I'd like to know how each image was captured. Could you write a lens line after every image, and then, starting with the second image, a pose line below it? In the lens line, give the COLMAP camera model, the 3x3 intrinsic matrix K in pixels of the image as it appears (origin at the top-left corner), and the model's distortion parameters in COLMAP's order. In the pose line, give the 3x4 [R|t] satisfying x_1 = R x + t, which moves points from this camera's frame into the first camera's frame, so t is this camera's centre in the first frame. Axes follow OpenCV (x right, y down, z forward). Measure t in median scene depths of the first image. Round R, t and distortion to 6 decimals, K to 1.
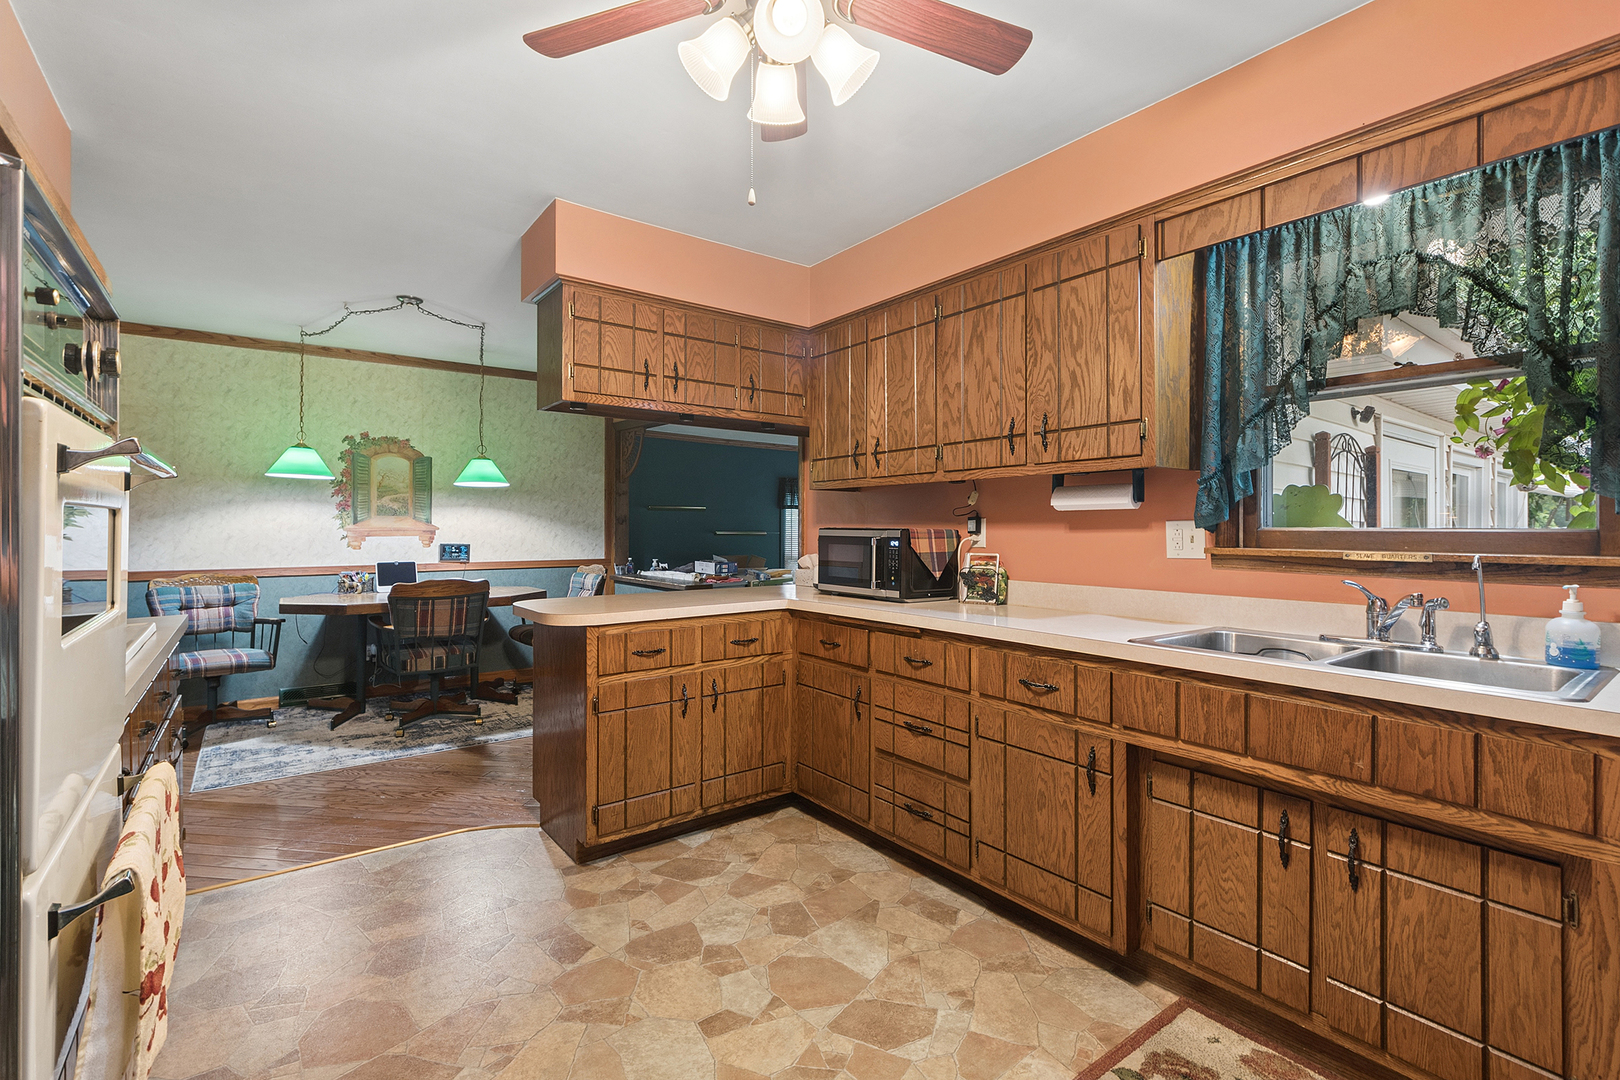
lens RADIAL K [[728.5, 0, 809.5], [0, 728.5, 526.3], [0, 0, 1]] dist [-0.003600, -0.000467]
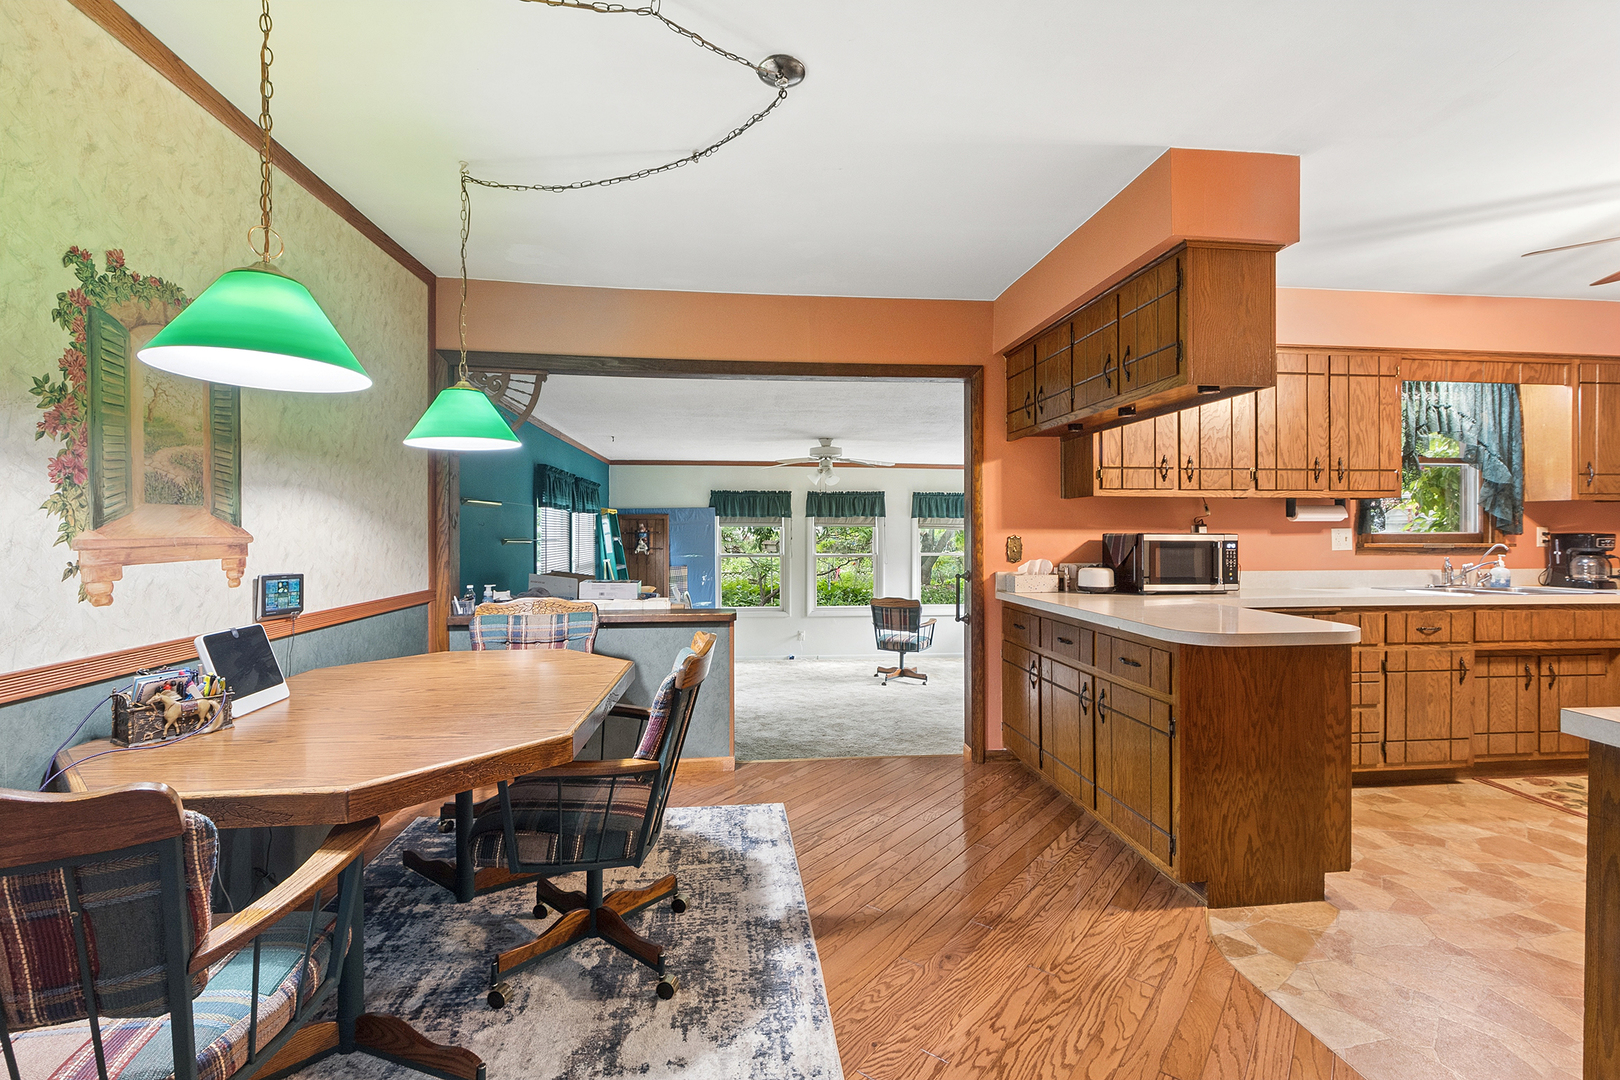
lens RADIAL K [[722.1, 0, 812.3], [0, 722.1, 531.4], [0, 0, 1]] dist [-0.000332, 0.000786]
pose [[0.510256, -0.002534, 0.860019, -1.598365], [-0.000543, 0.999995, 0.003269, -0.005554], [-0.860022, -0.002135, 0.510252, 1.218211]]
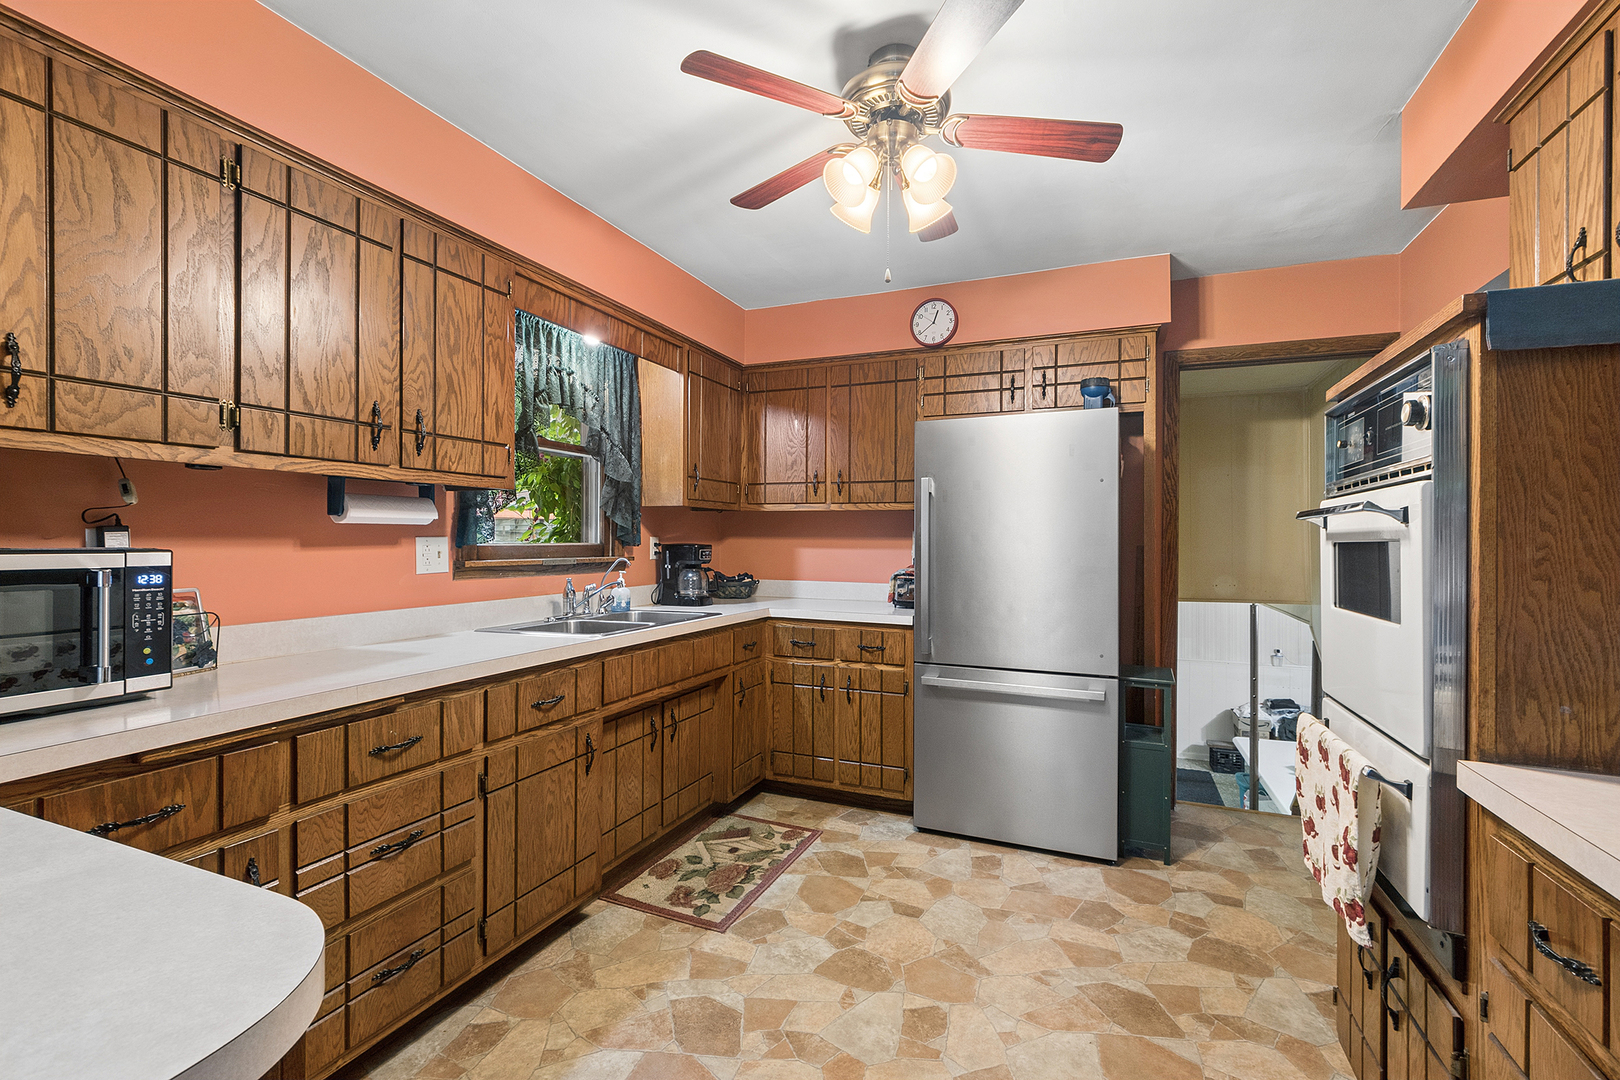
lens RADIAL K [[712.3, 0, 809.0], [0, 712.3, 544.0], [0, 0, 1]] dist [-0.001522, -0.000278]
pose [[-0.496208, -0.009372, 0.868153, -0.643008], [-0.007447, 0.999951, 0.006539, -0.008448], [-0.868172, -0.003221, -0.496253, 1.050574]]
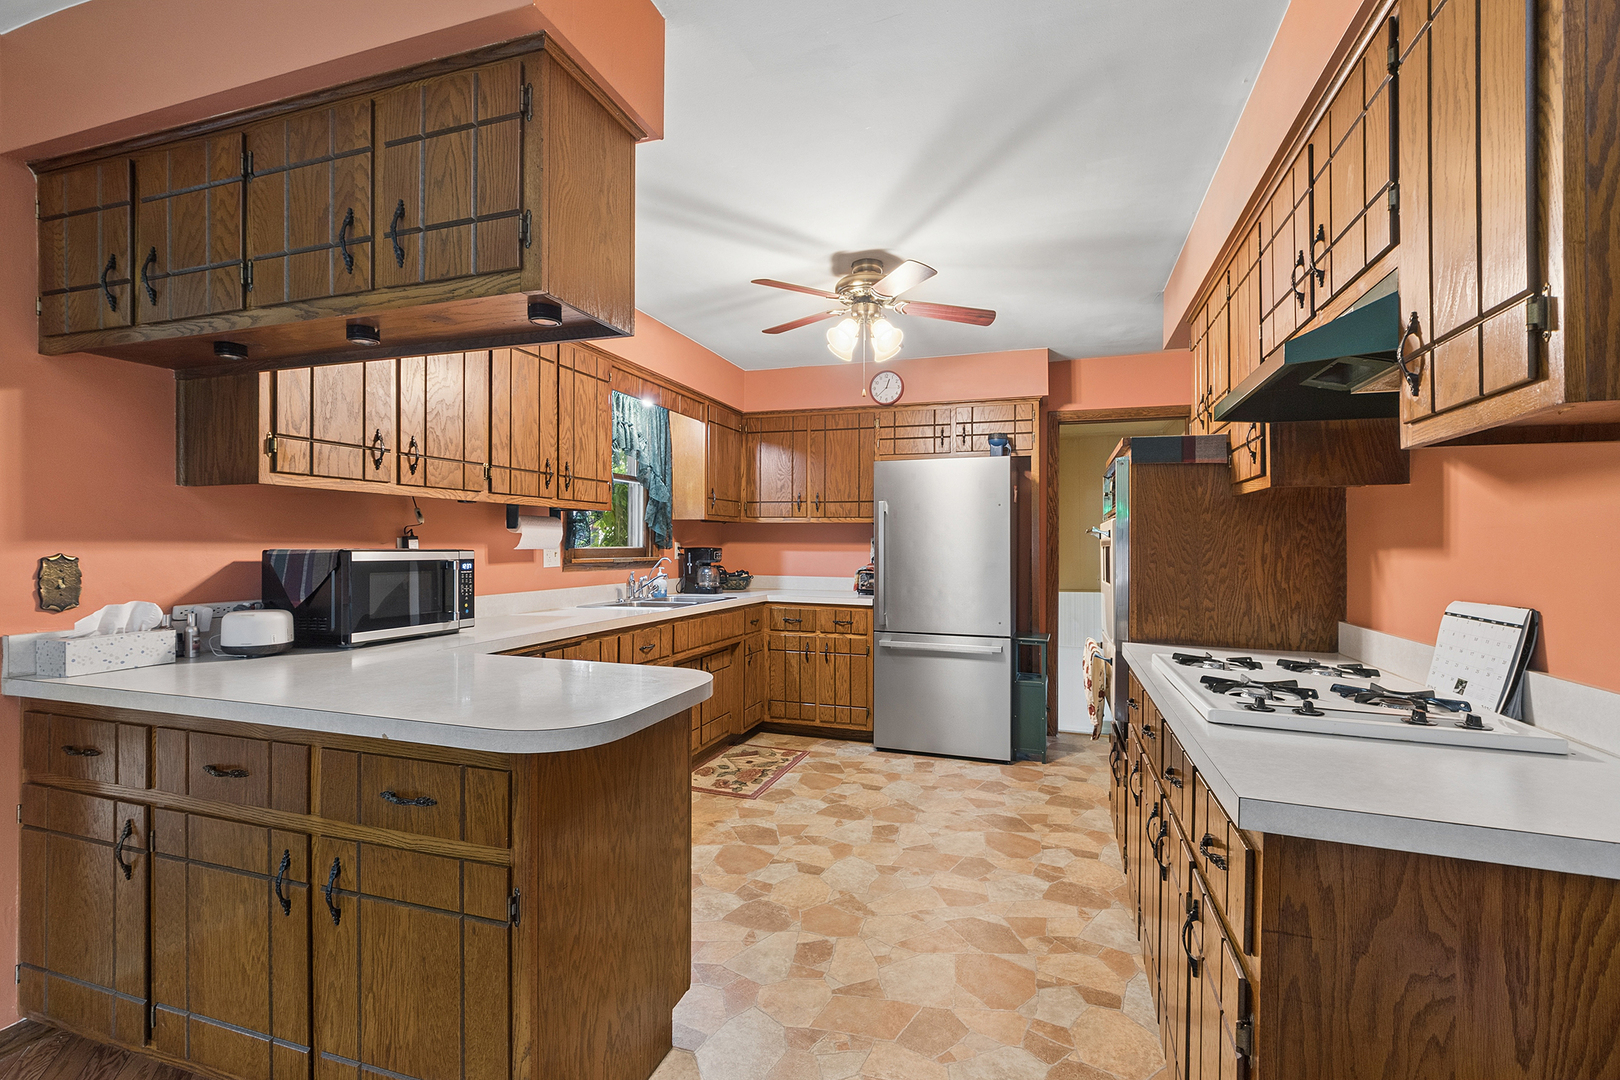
lens RADIAL K [[725.4, 0, 810.0], [0, 725.4, 540.0], [0, 0, 1]] dist [-0.001449, -0.000423]
pose [[-0.561184, 0.001218, 0.827690, -1.065289], [-0.007188, 0.999954, -0.006345, -0.007637], [-0.827660, -0.009510, -0.561150, 1.424035]]
